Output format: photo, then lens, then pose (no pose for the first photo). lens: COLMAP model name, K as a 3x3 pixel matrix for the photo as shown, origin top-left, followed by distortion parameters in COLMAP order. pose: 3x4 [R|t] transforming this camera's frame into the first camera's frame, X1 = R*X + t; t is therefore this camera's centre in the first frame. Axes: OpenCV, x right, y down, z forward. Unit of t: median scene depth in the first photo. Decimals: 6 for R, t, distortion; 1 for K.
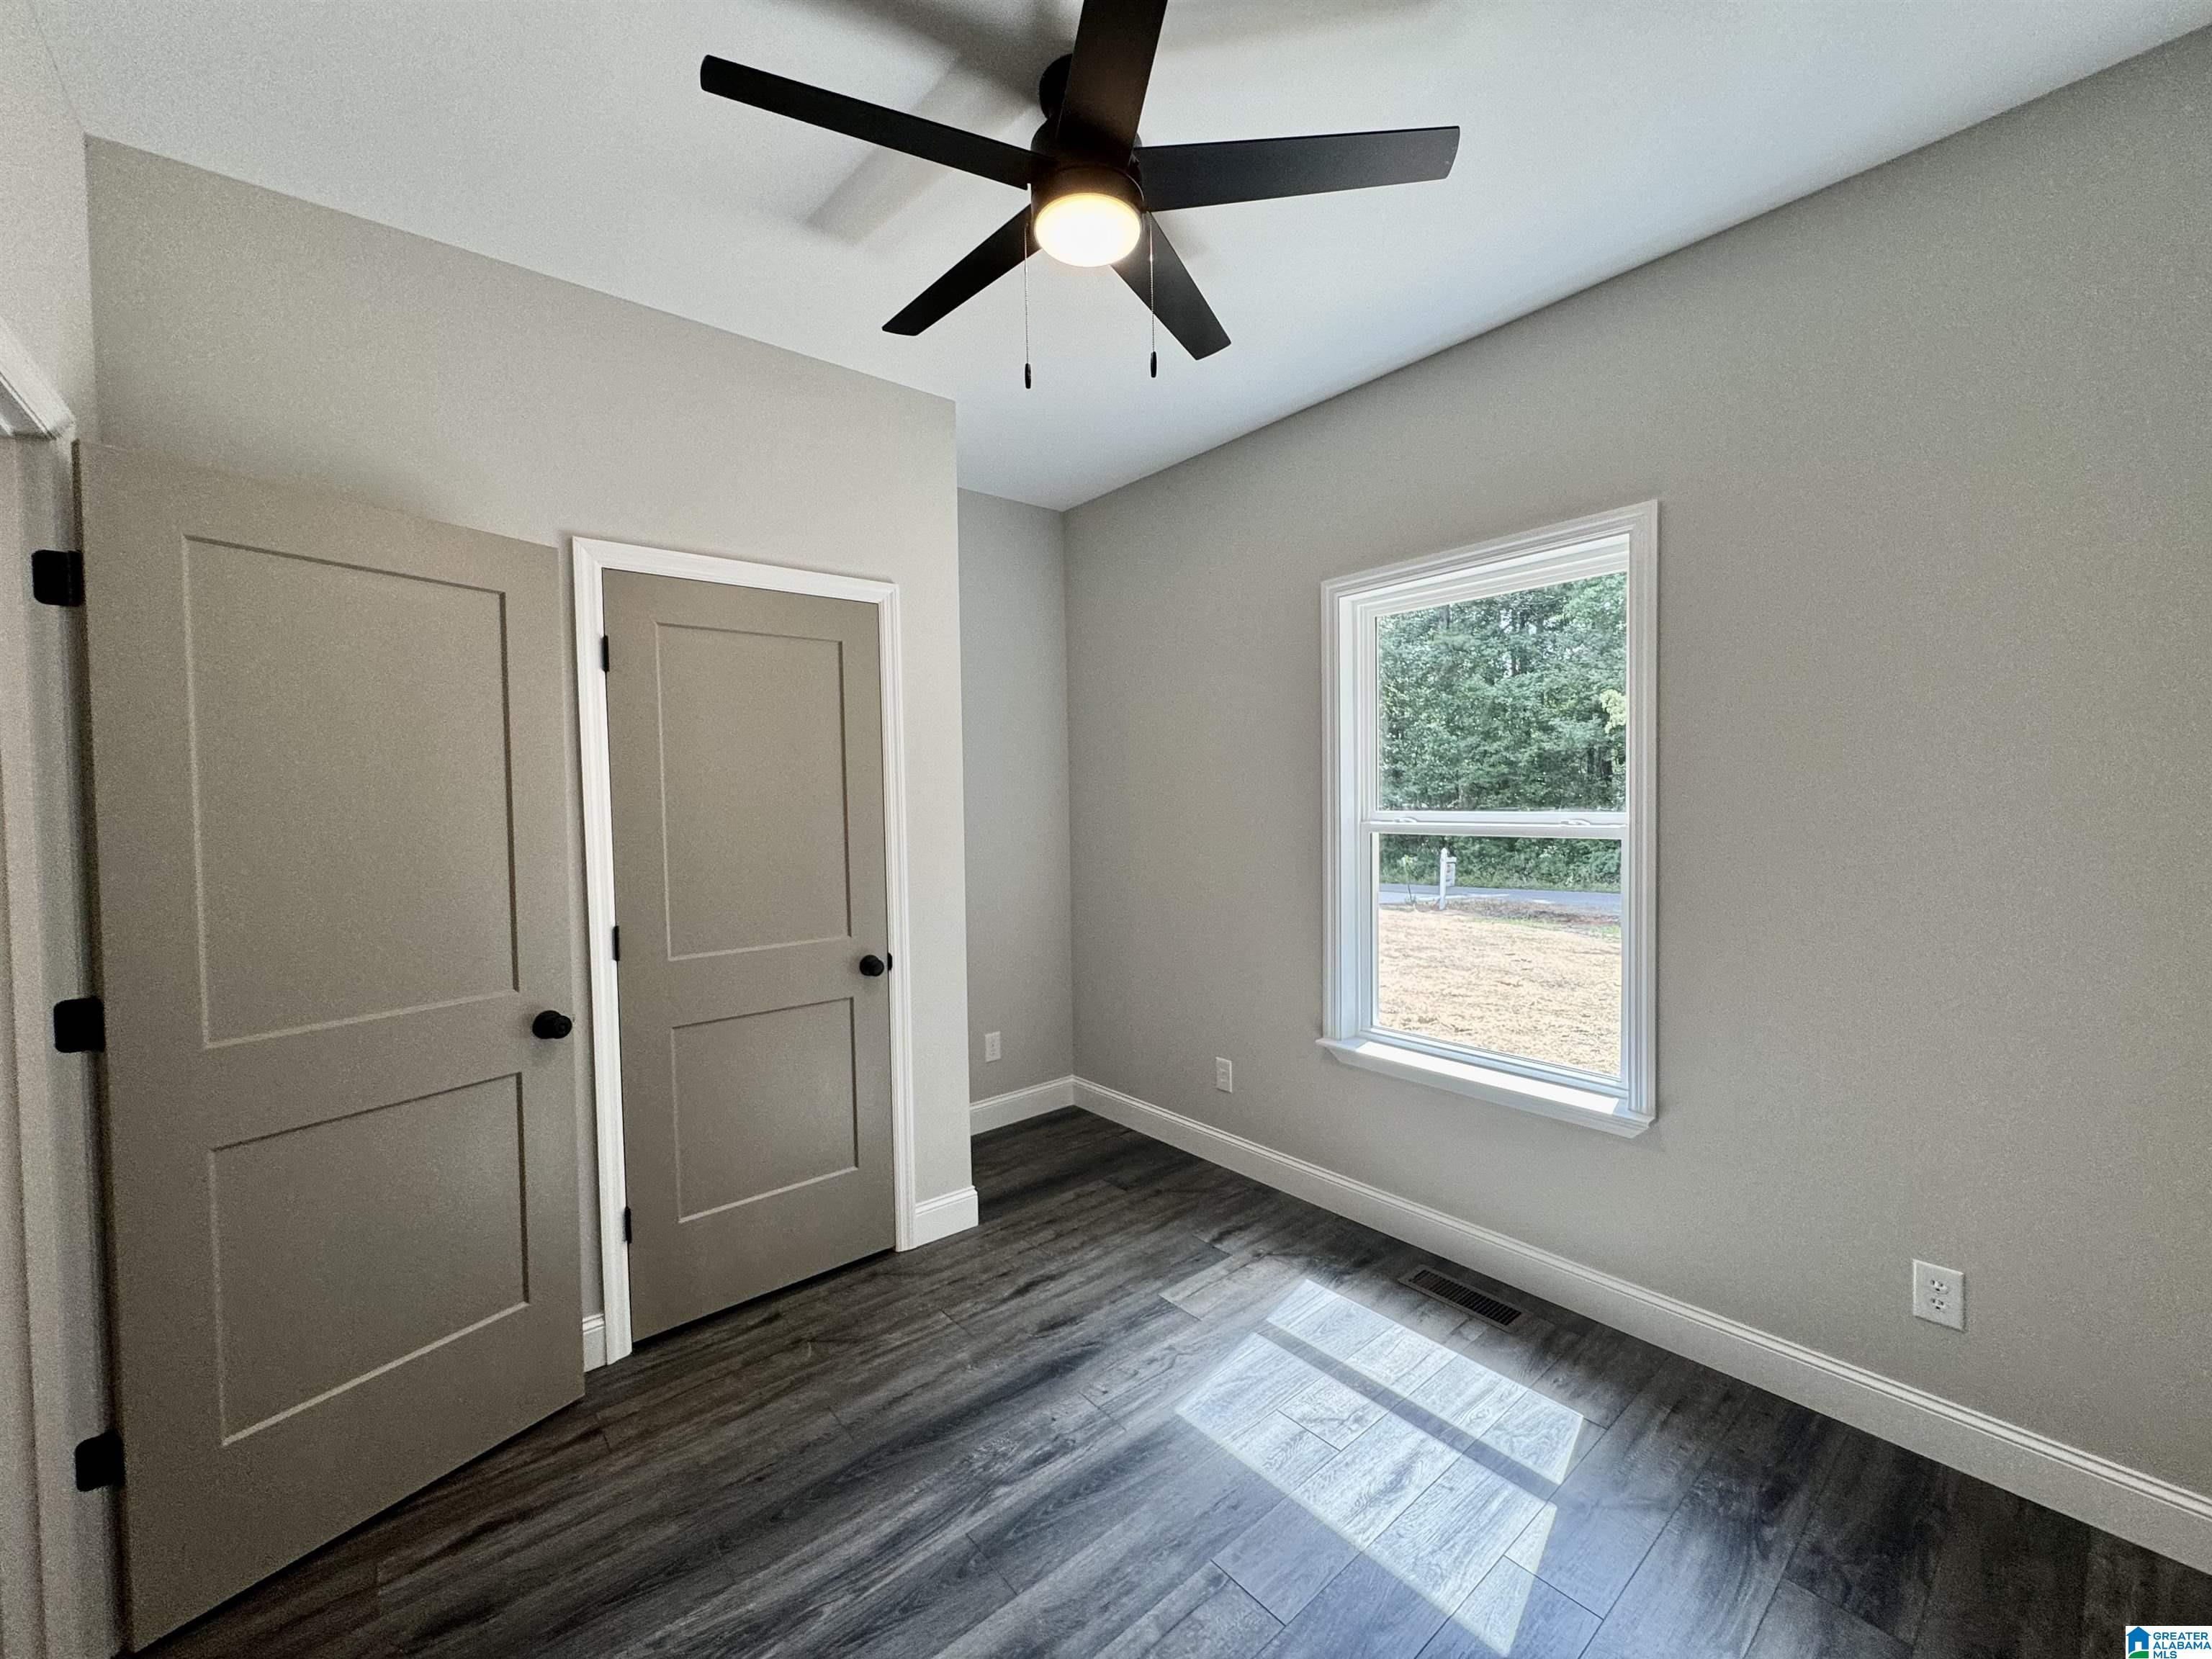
lens RADIAL K [[879.0, 0, 1098.9], [0, 879.0, 823.8], [0, 0, 1]] dist [-0.001906, -0.000247]
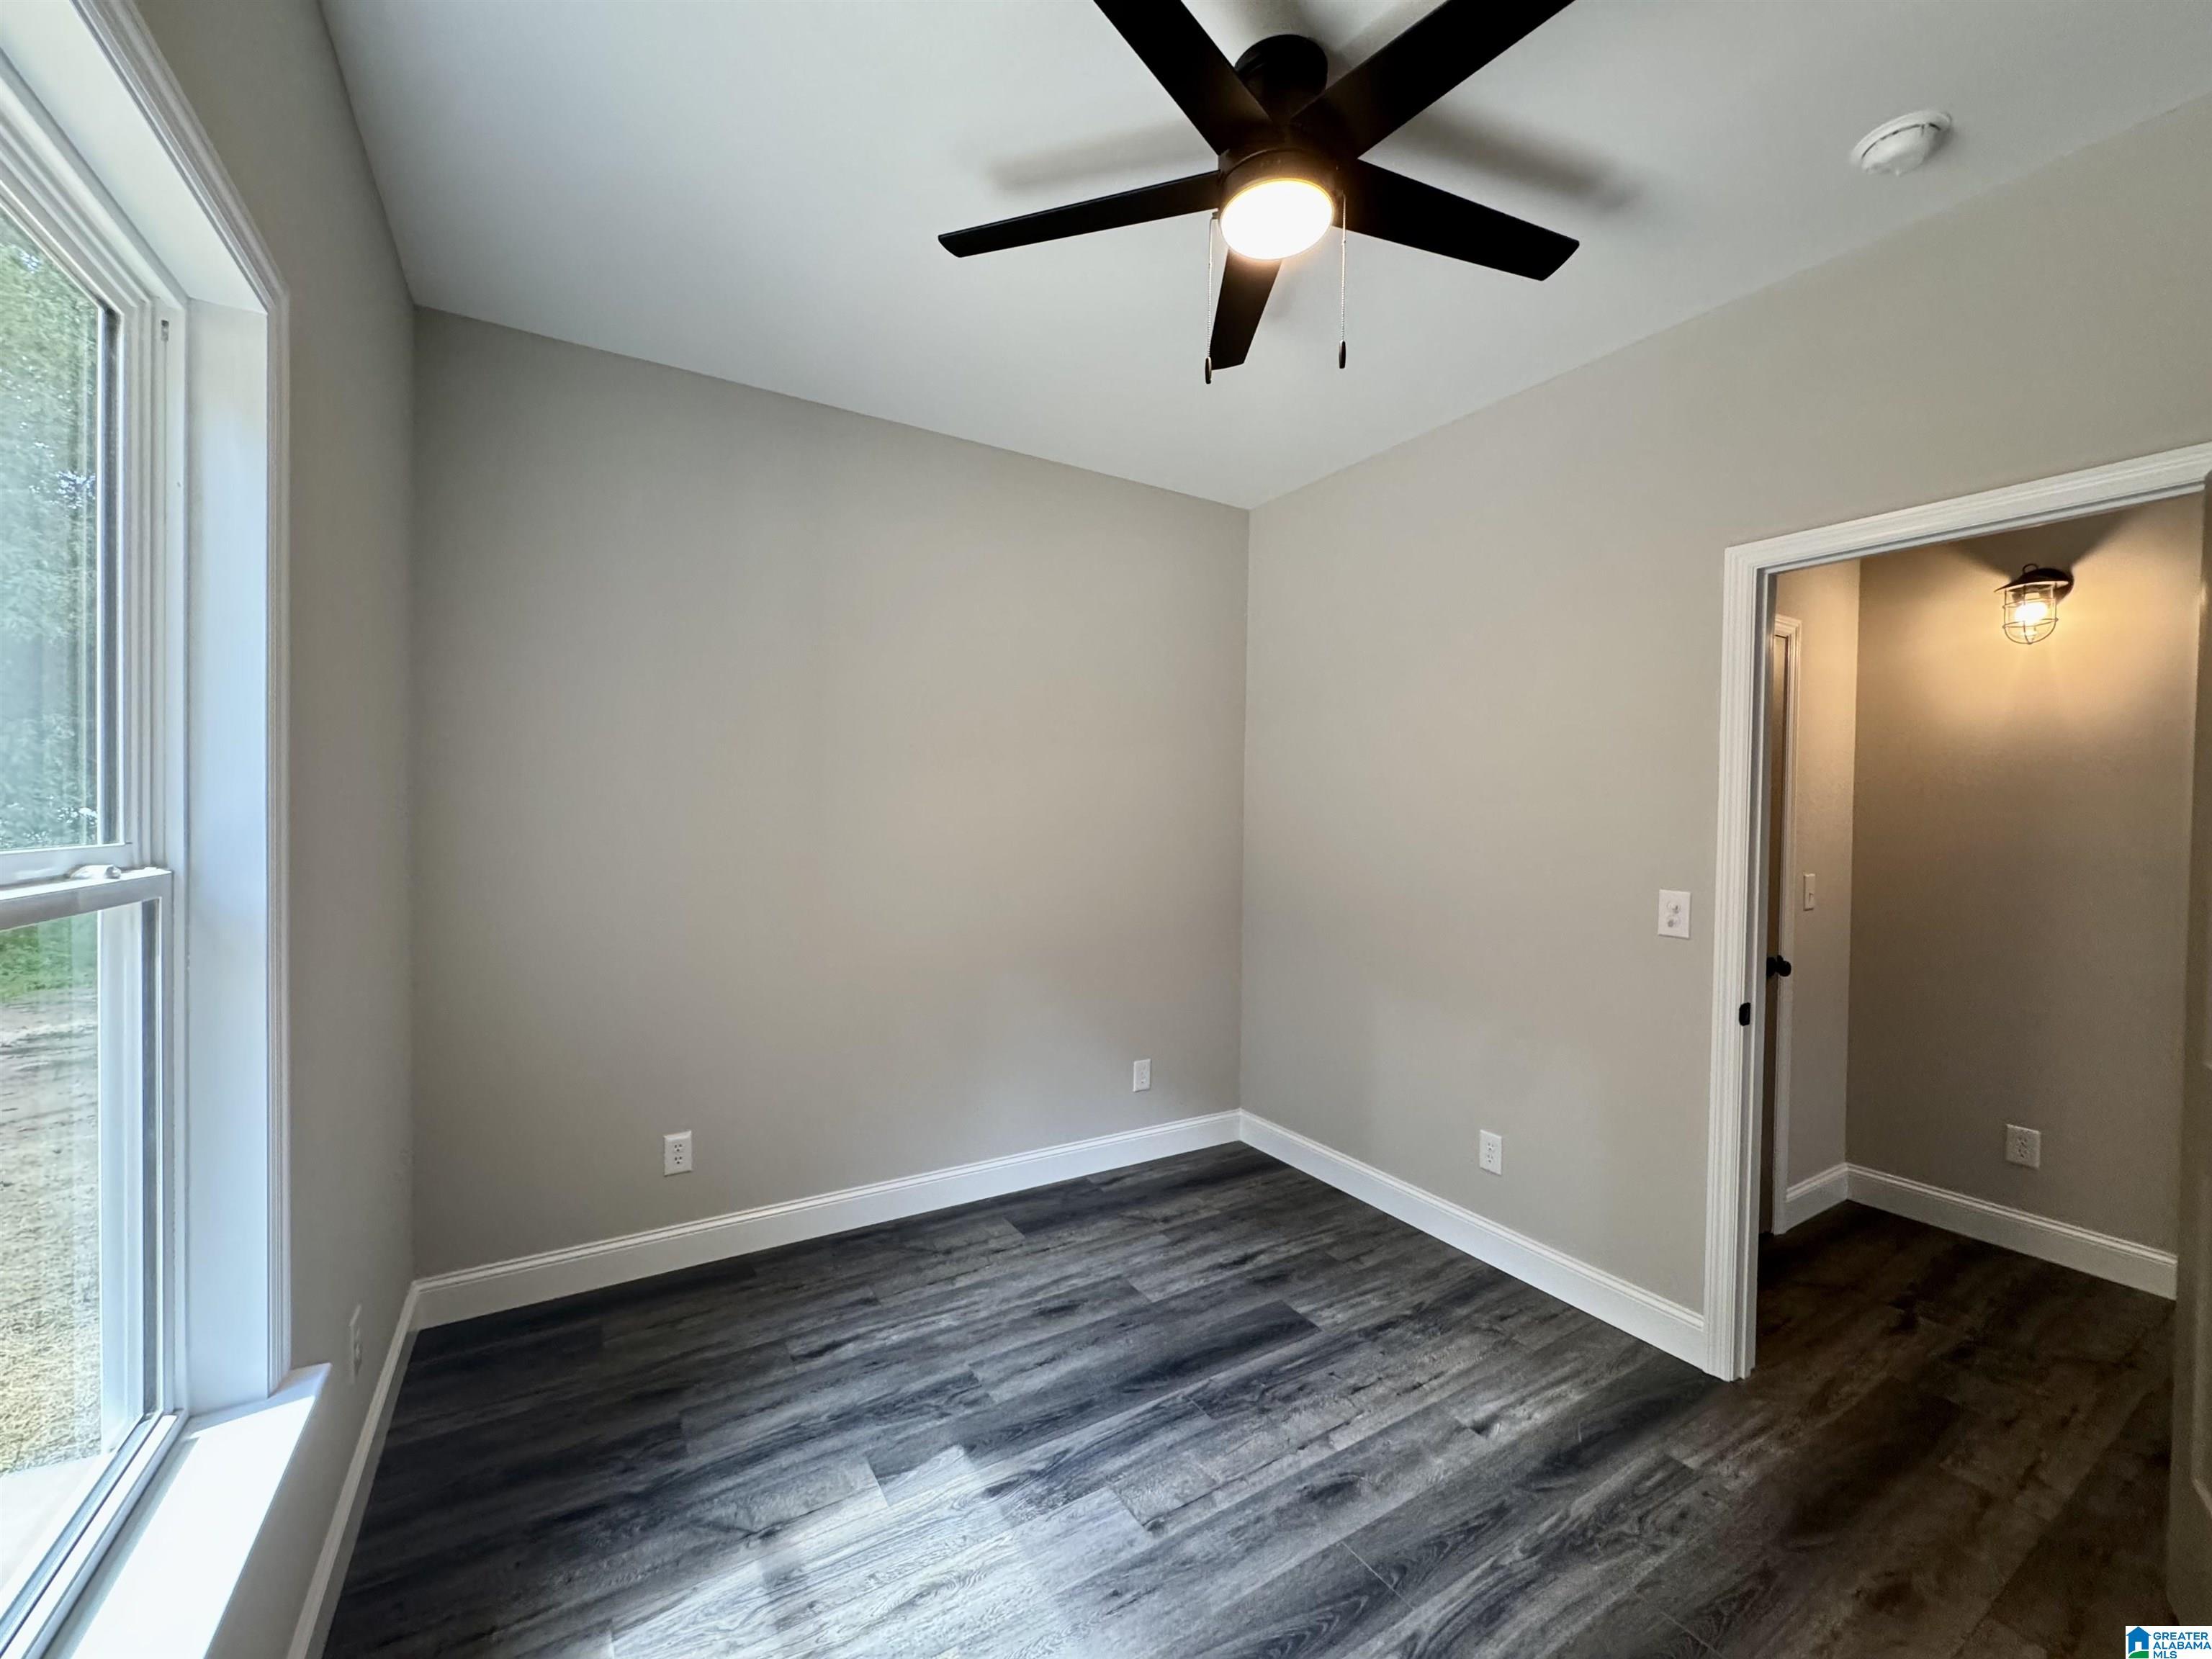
lens RADIAL K [[879.0, 0, 1100.0], [0, 879.0, 839.1], [0, 0, 1]] dist [-0.001906, -0.000247]
pose [[-0.988537, 0.000396, 0.150977, 0.031312], [0.008357, 0.998607, 0.052102, -0.041891], [-0.150746, 0.052766, -0.987163, 1.723387]]
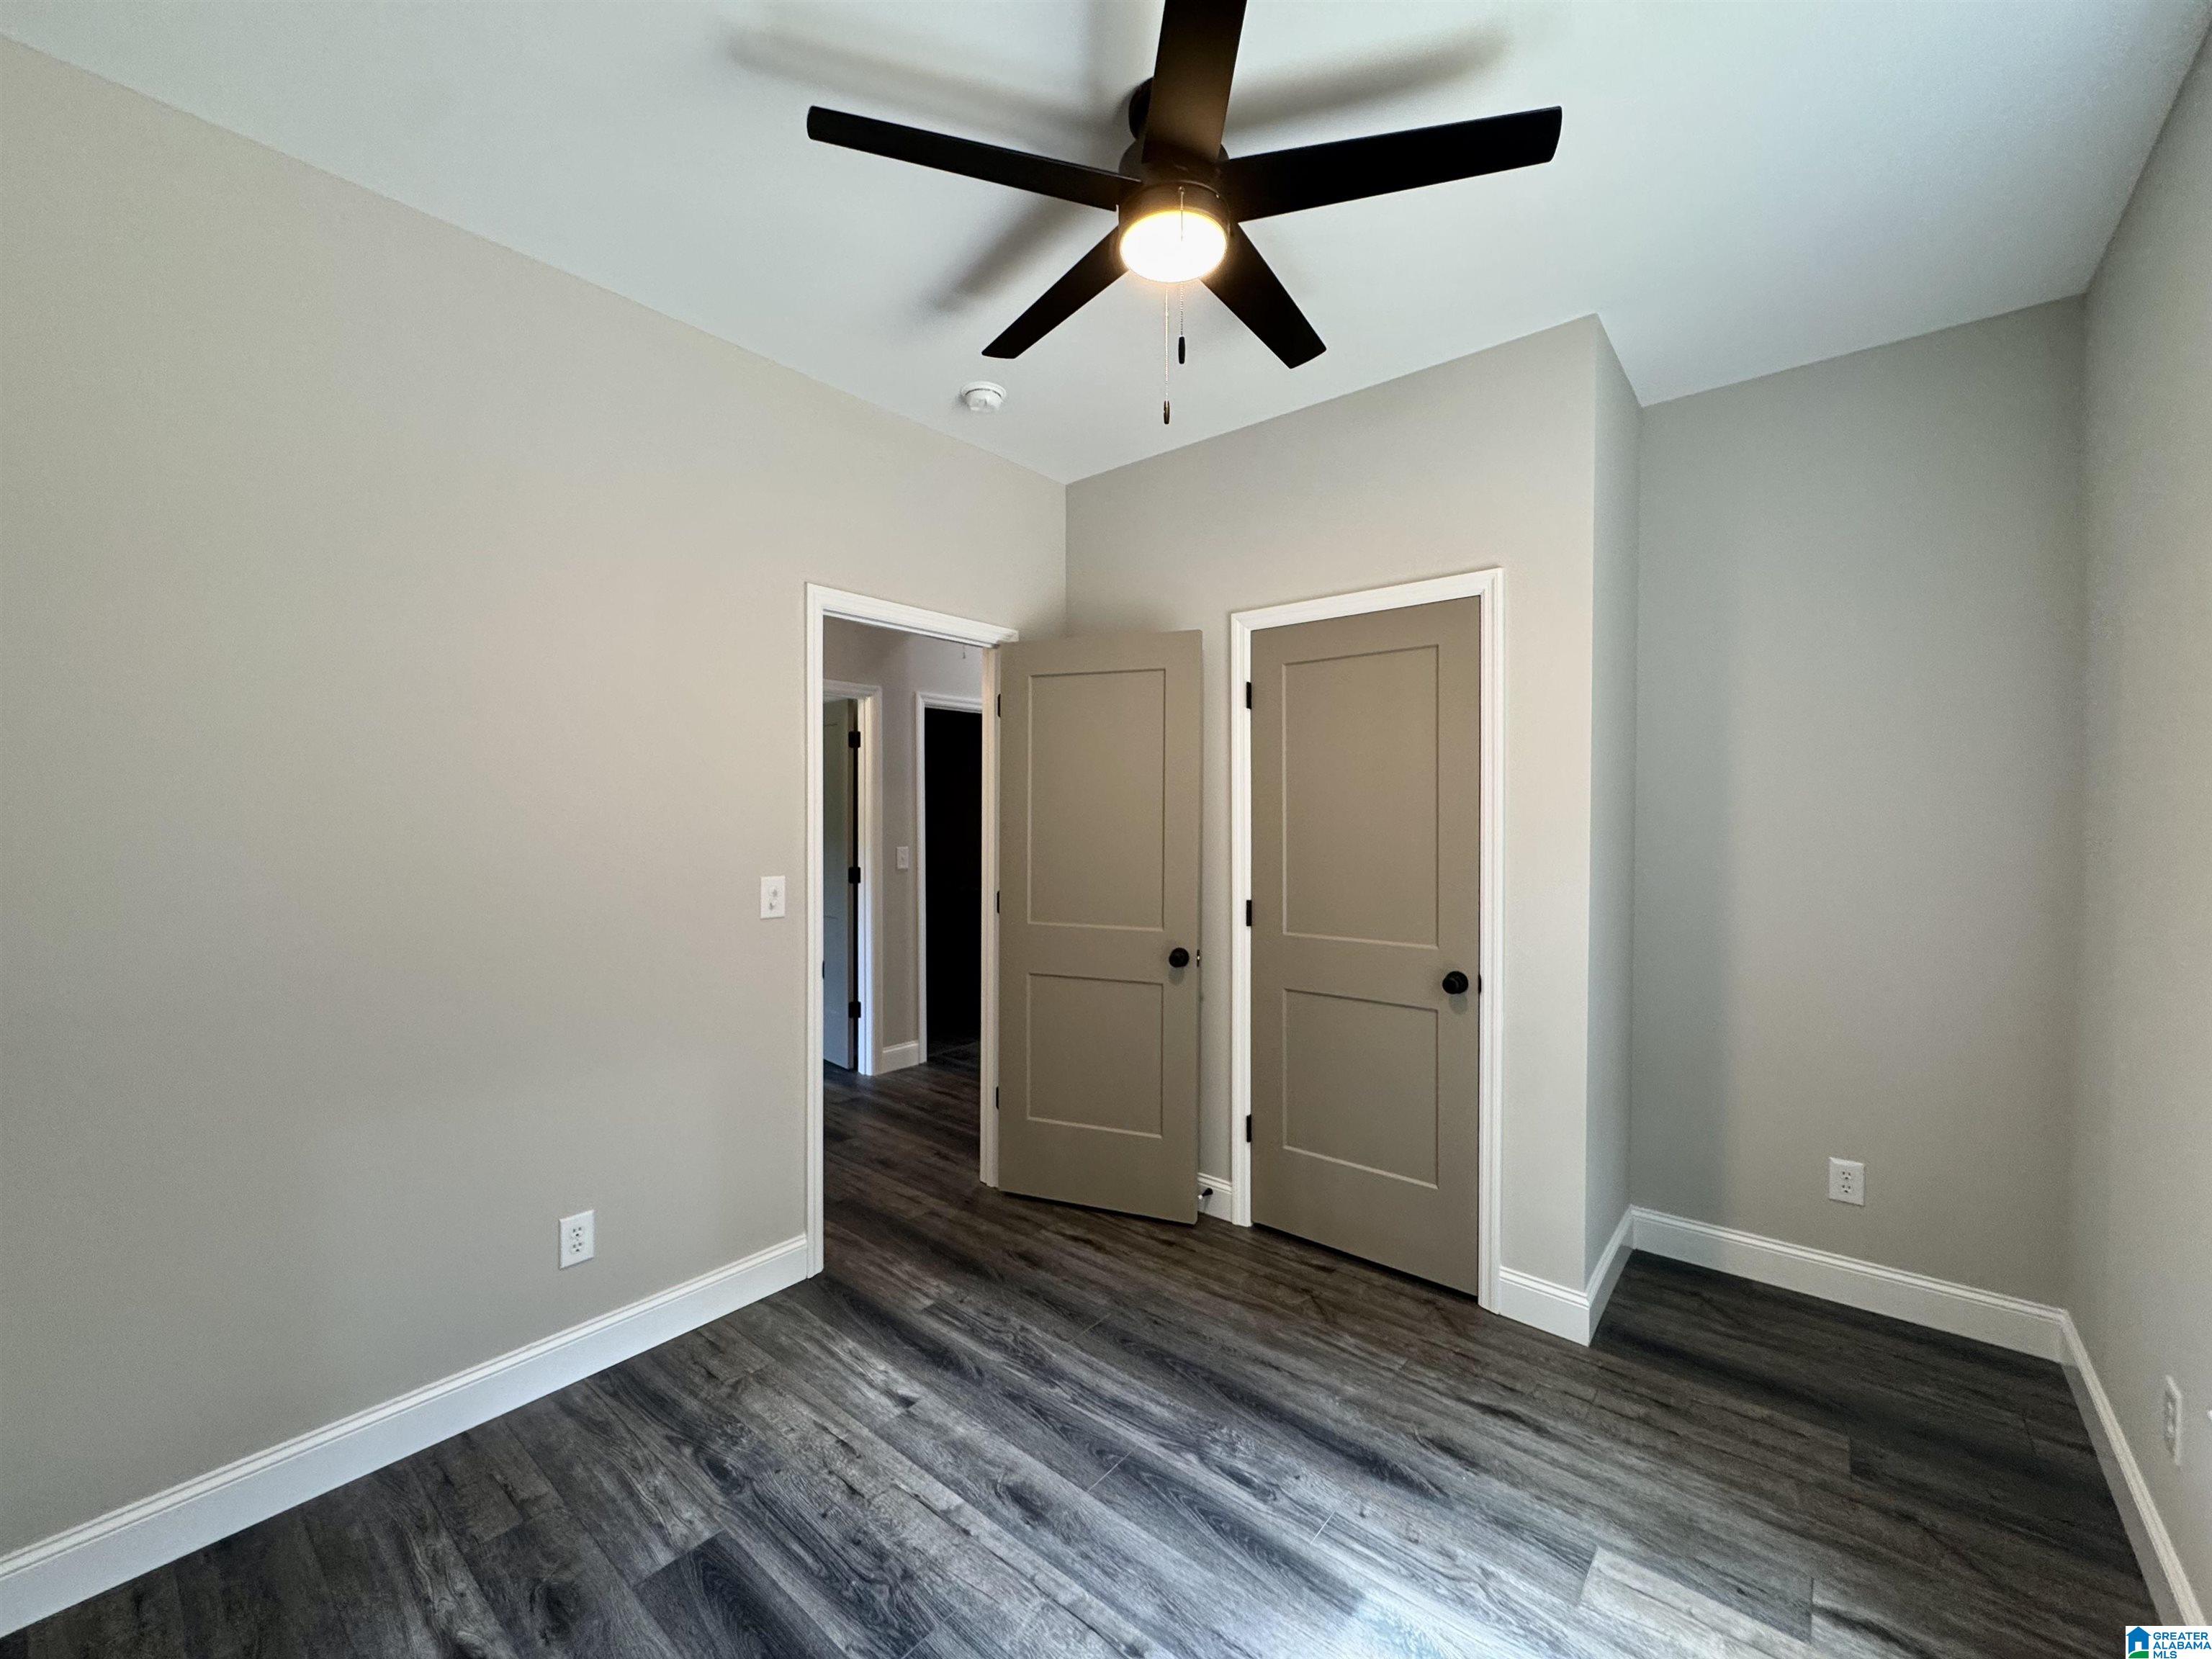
lens RADIAL K [[879.0, 0, 1114.7], [0, 879.0, 831.4], [0, 0, 1]] dist [-0.001906, -0.000247]
pose [[0.185134, 0.037463, -0.981999, 0.851432], [-0.031775, 0.998979, 0.032120, -0.029357], [0.982200, 0.025257, 0.186135, 0.661632]]
